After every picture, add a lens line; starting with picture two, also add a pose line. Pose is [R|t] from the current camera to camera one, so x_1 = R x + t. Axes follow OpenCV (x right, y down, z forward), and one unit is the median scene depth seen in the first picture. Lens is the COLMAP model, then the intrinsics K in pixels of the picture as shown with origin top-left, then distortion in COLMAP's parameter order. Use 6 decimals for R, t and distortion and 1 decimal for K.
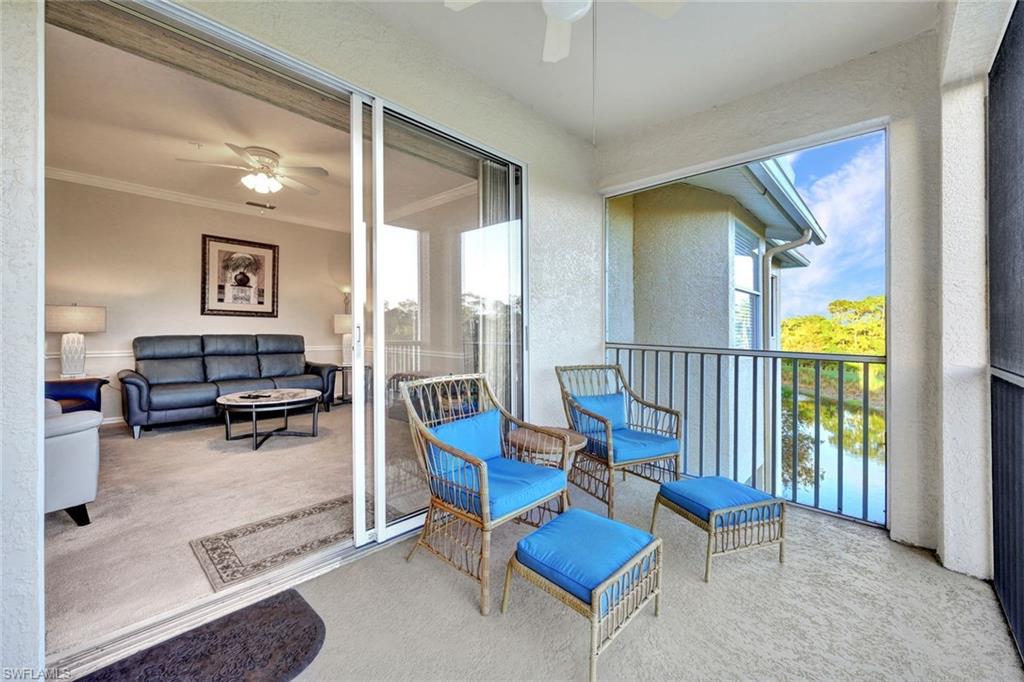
lens RADIAL K [[422.2, 0, 513.1], [0, 422.2, 327.7], [0, 0, 1]] dist [0.001825, 0.000217]
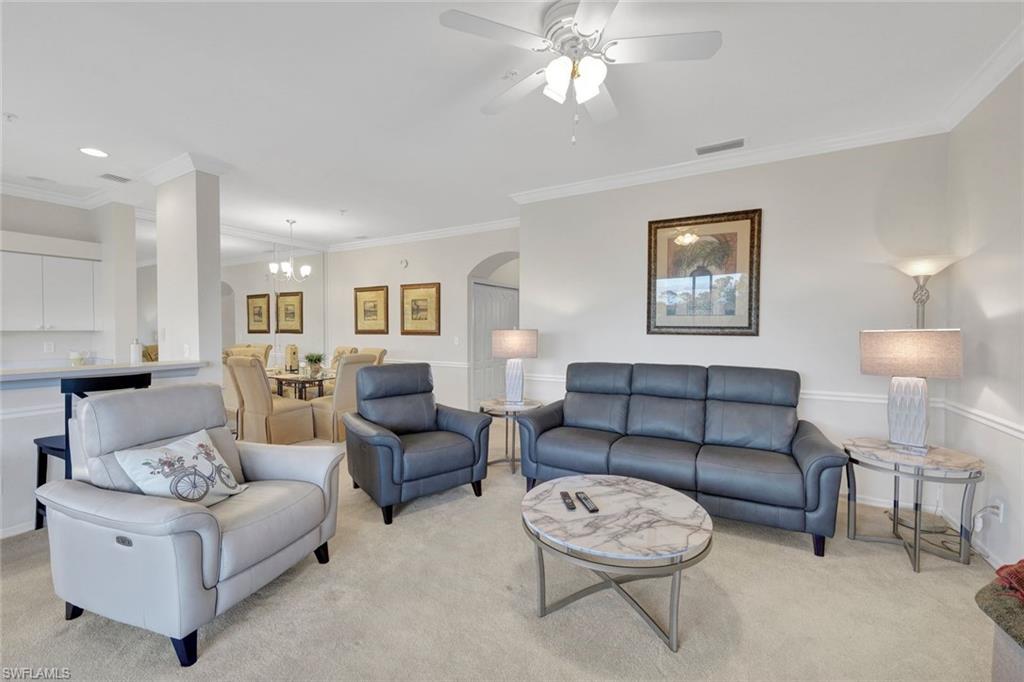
lens RADIAL K [[413.3, 0, 515.1], [0, 413.3, 334.2], [0, 0, 1]] dist [0.002270, 0.000382]
pose [[0.230329, 0.006412, -0.973092, -0.098128], [0.010208, 0.999907, 0.009005, -0.037665], [0.973059, -0.012007, 0.230243, 0.599893]]
